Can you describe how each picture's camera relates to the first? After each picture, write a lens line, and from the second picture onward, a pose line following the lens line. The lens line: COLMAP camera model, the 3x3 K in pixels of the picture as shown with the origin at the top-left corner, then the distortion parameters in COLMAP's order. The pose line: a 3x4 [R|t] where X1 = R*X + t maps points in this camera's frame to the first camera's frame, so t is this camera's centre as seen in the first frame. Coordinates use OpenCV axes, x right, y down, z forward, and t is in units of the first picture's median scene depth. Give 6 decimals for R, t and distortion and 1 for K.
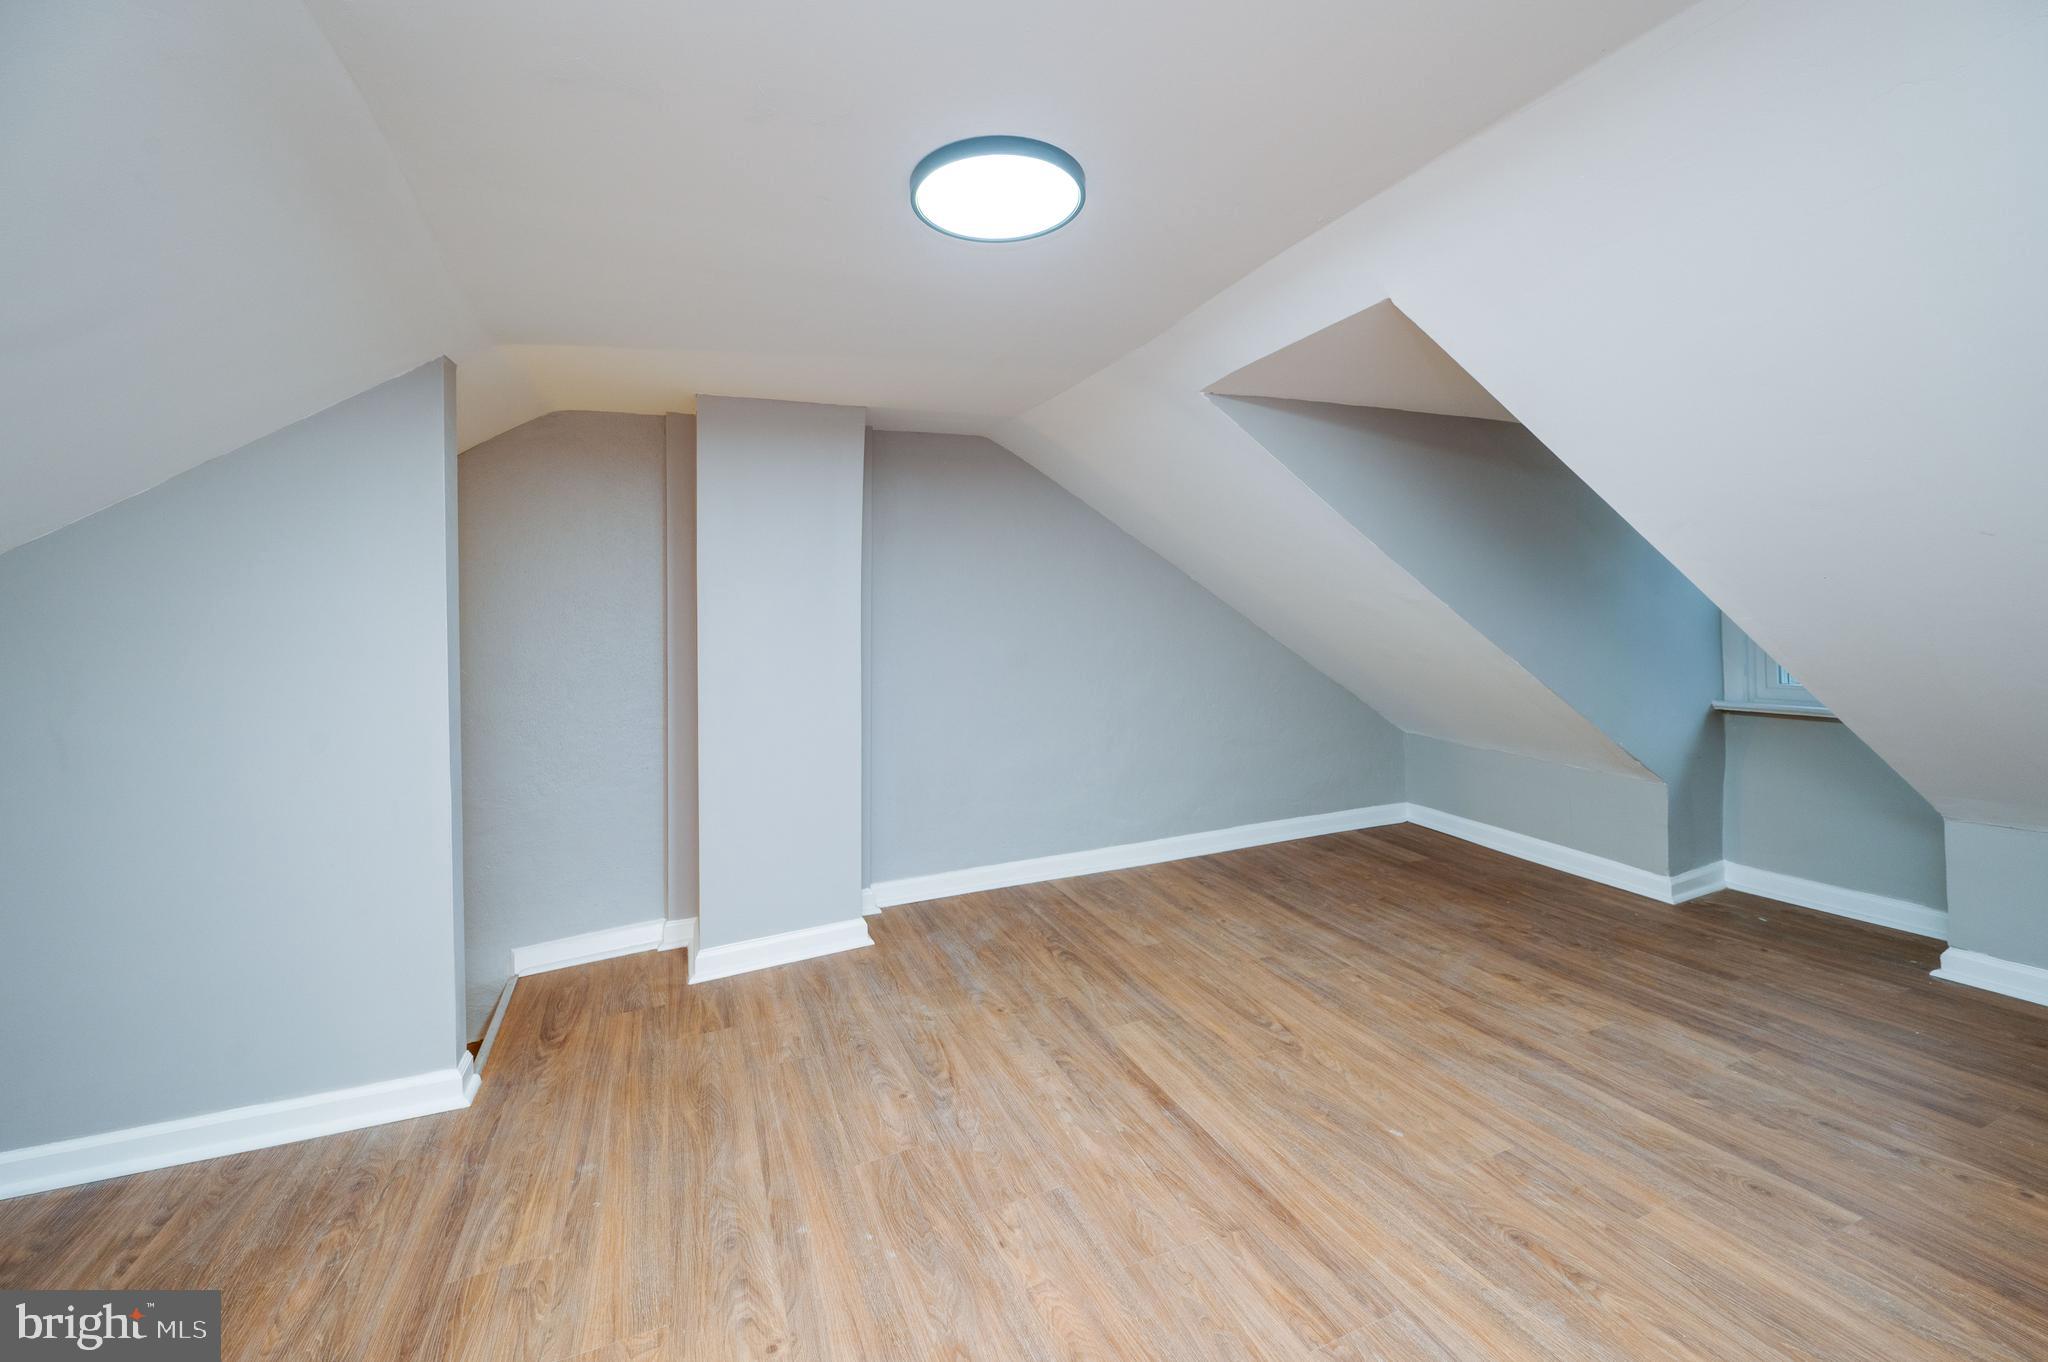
lens RADIAL K [[829.2, 0, 1025.8], [0, 829.2, 626.2], [0, 0, 1]] dist [-0.001472, -0.000269]
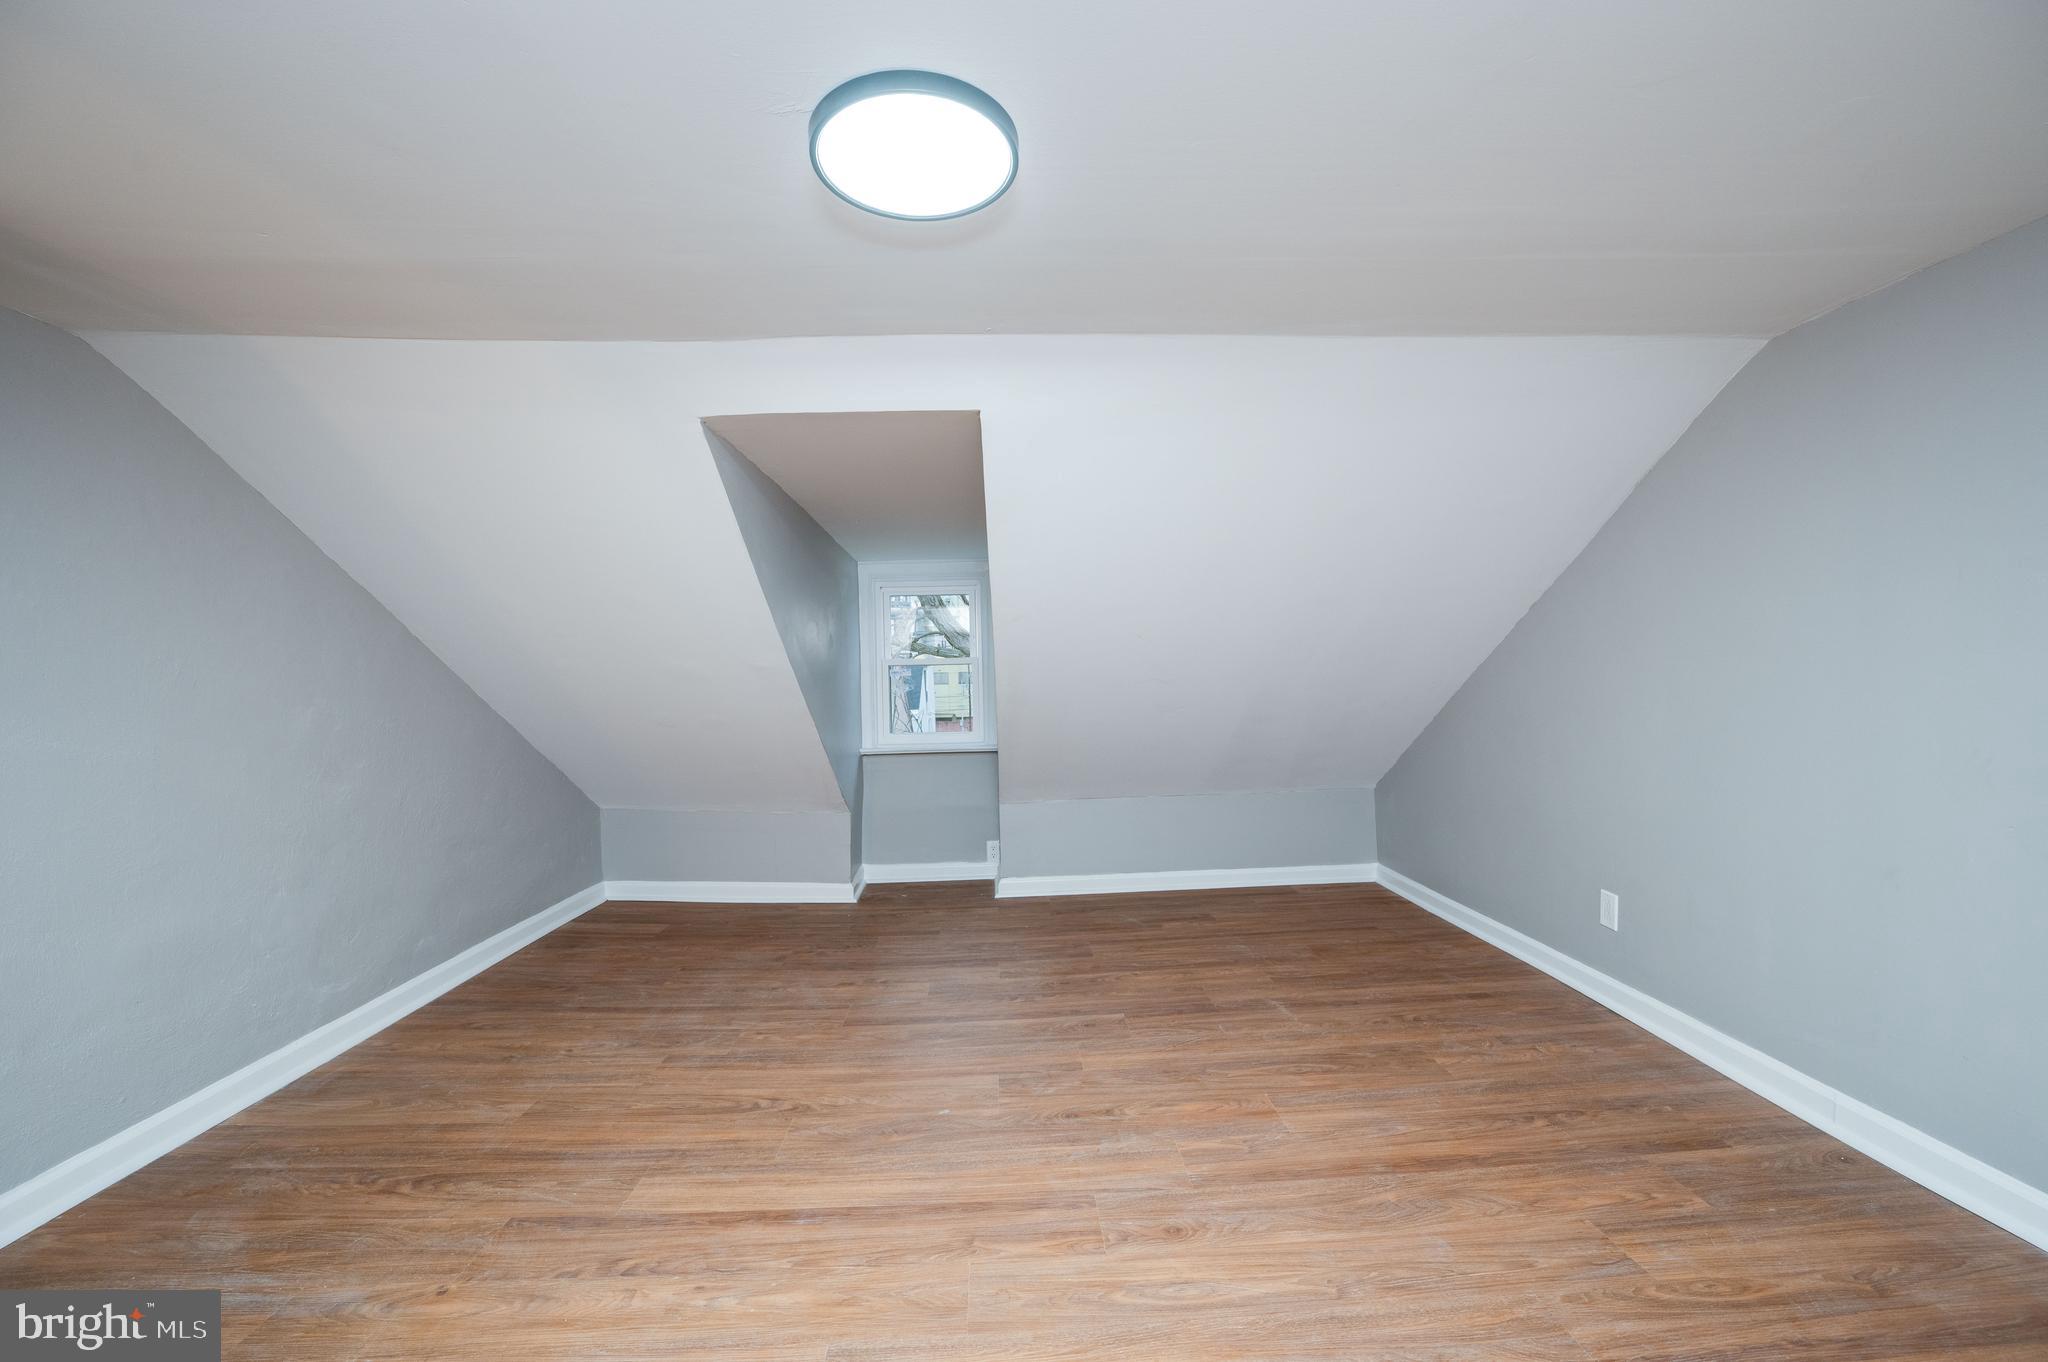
lens RADIAL K [[814.4, 0, 1039.0], [0, 814.4, 686.3], [0, 0, 1]] dist [-0.000919, -0.000320]
pose [[0.347380, 0.009843, 0.937673, -0.543239], [0.018311, 0.999683, -0.017278, 0.025756], [-0.937546, 0.023172, 0.347089, 0.414588]]
